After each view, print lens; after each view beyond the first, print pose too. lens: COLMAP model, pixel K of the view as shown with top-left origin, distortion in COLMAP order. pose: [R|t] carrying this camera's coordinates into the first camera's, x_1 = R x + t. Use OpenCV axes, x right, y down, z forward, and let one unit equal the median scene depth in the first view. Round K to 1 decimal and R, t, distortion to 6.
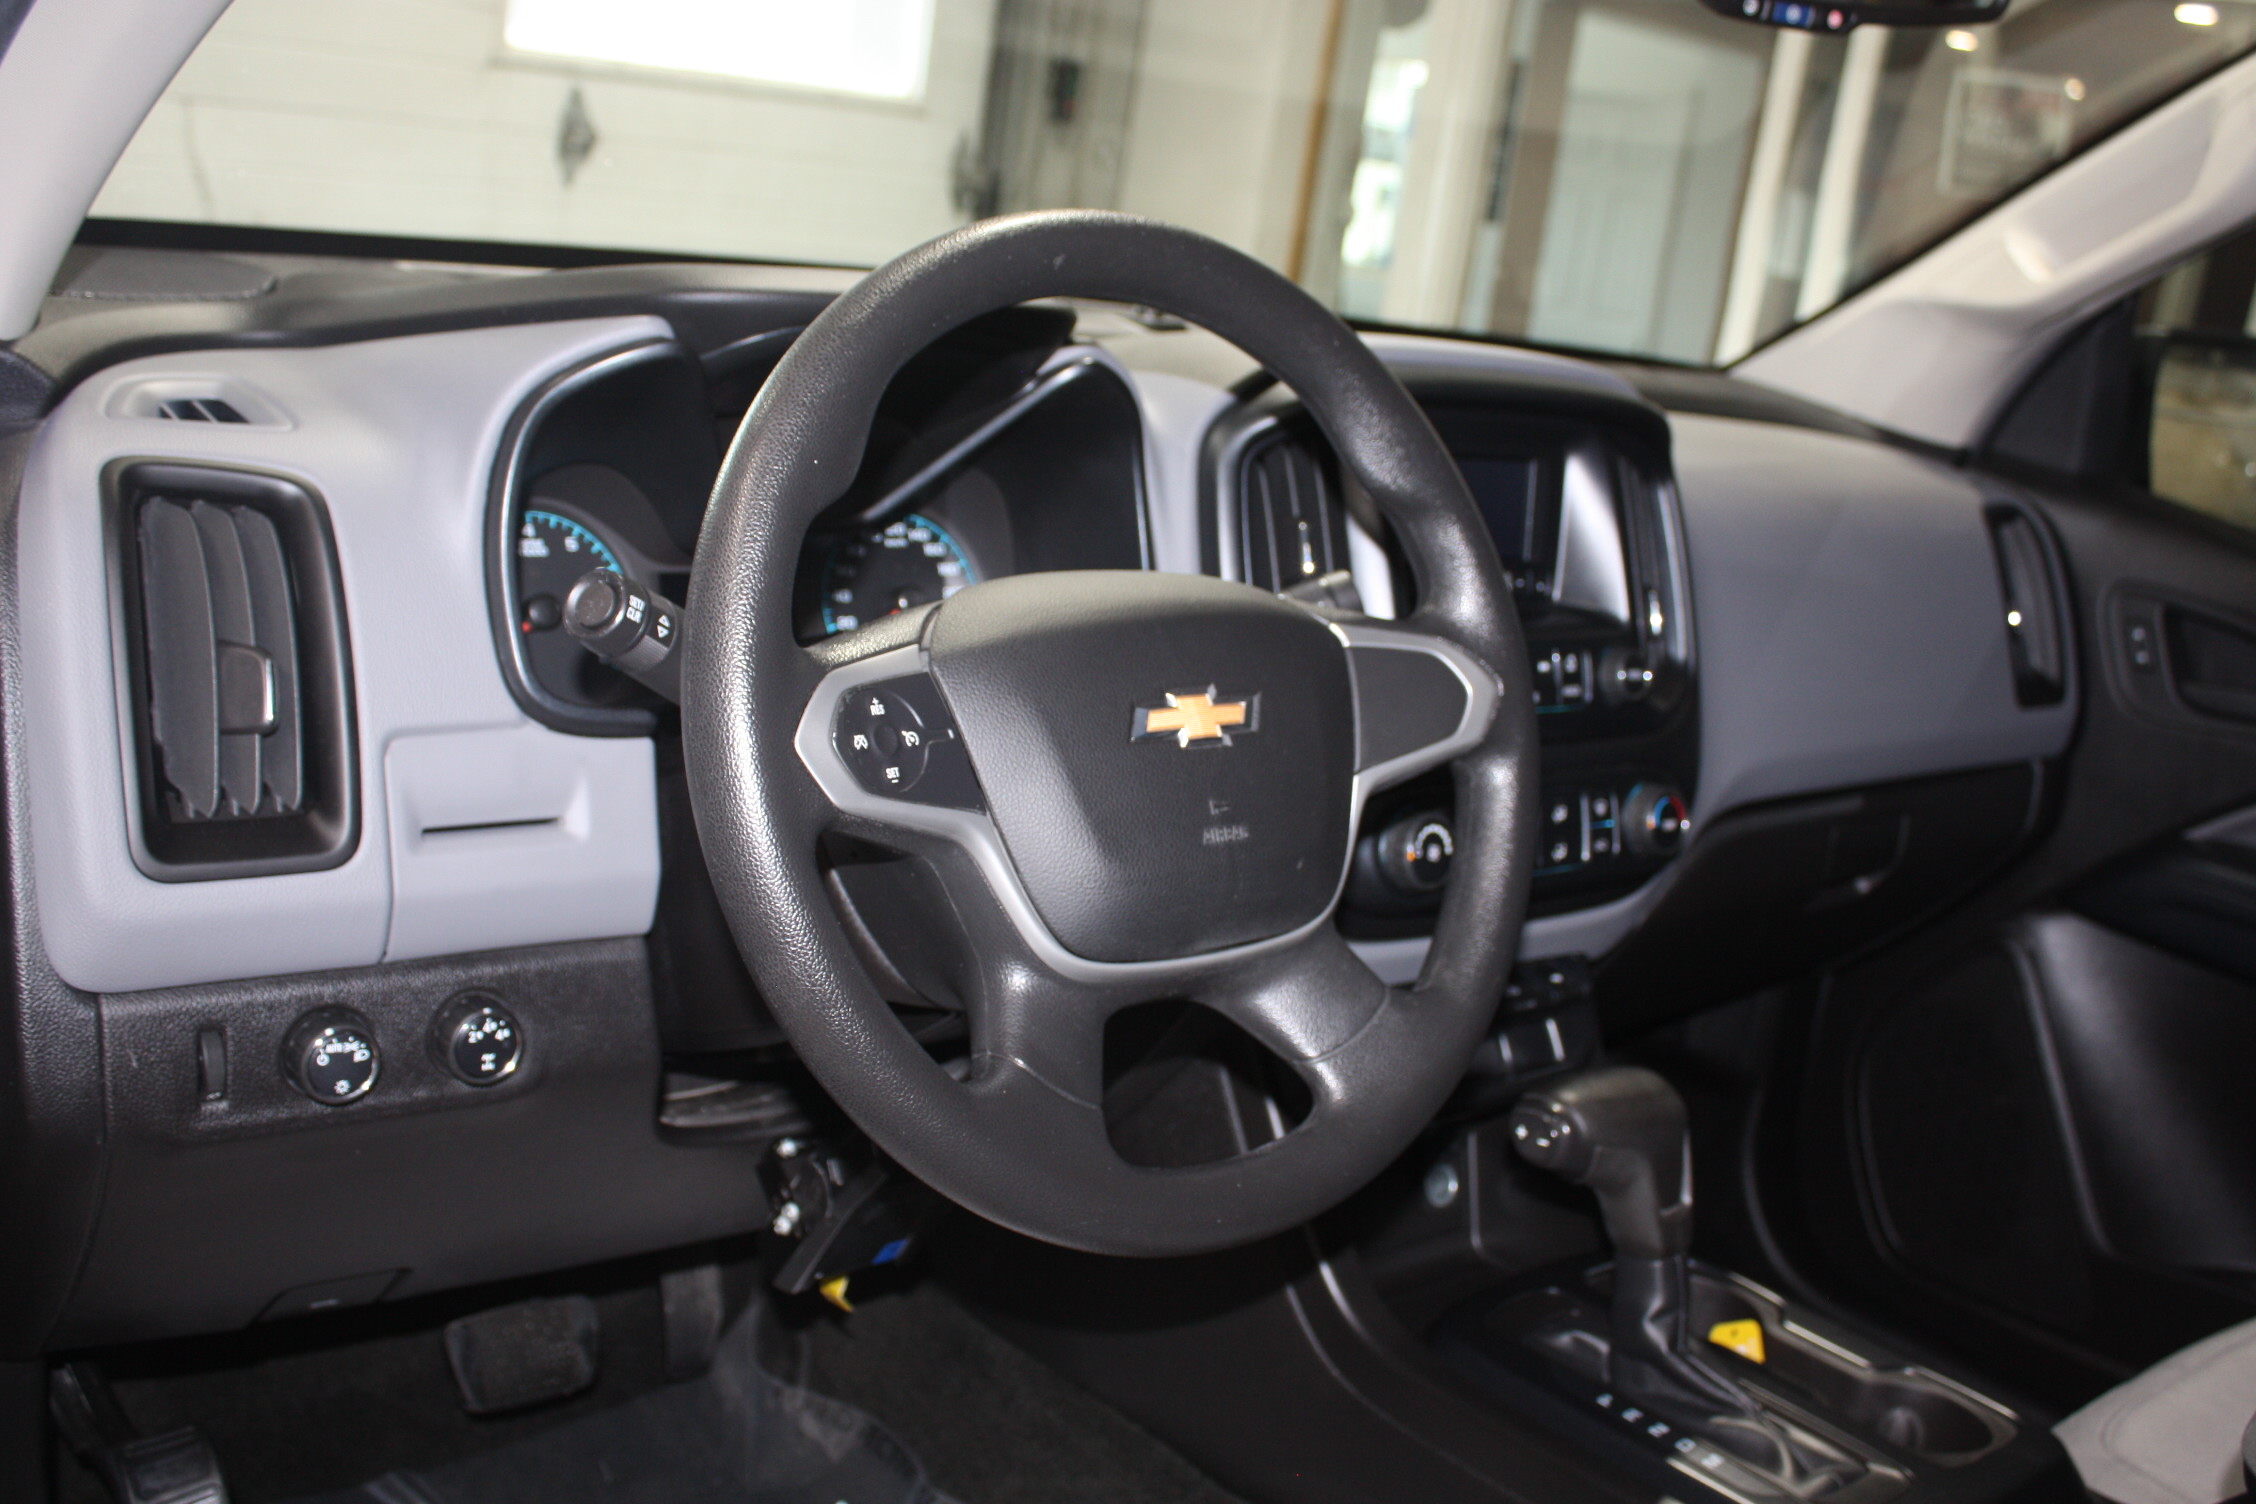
lens RADIAL K [[2284.6, 0, 1133.4], [0, 2284.6, 740.7], [0, 0, 1]] dist [-0.008048, 0.000000]
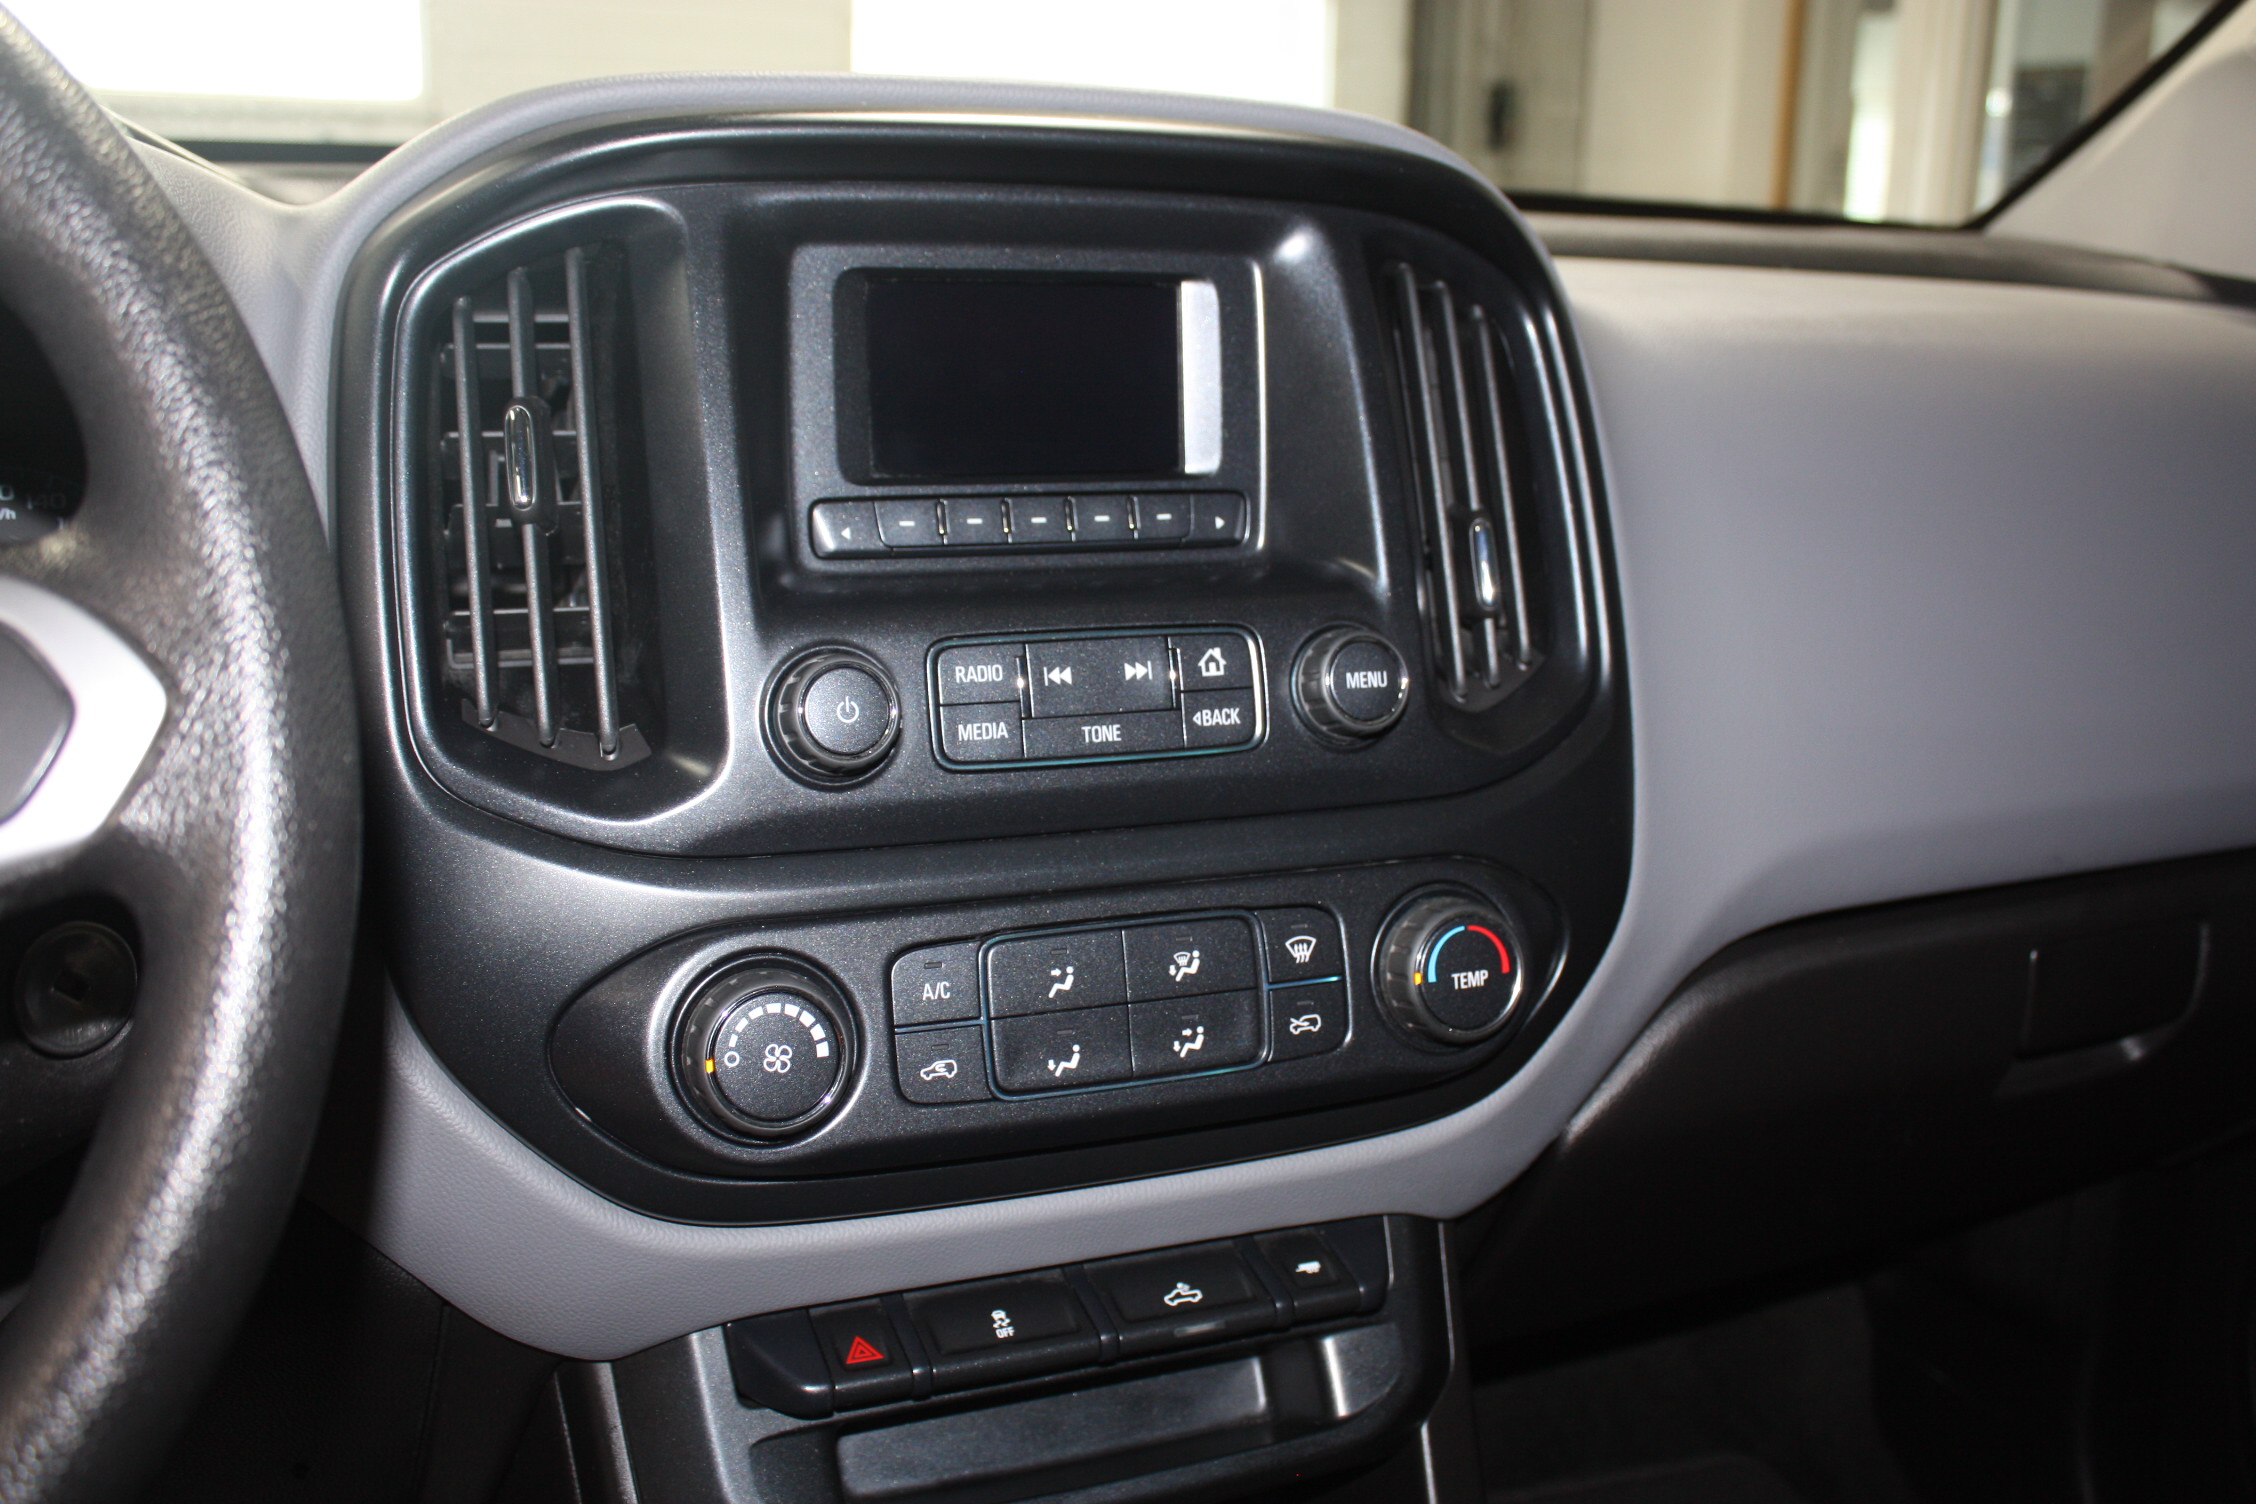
lens RADIAL K [[2284.6, 0, 1131.3], [0, 2284.6, 759.9], [0, 0, 1]] dist [-0.008048, 0.000000]
pose [[0.970450, -0.016190, -0.240758, 0.305900], [0.011006, 0.999678, -0.022861, -0.001350], [0.241051, 0.019536, 0.970316, 0.527193]]
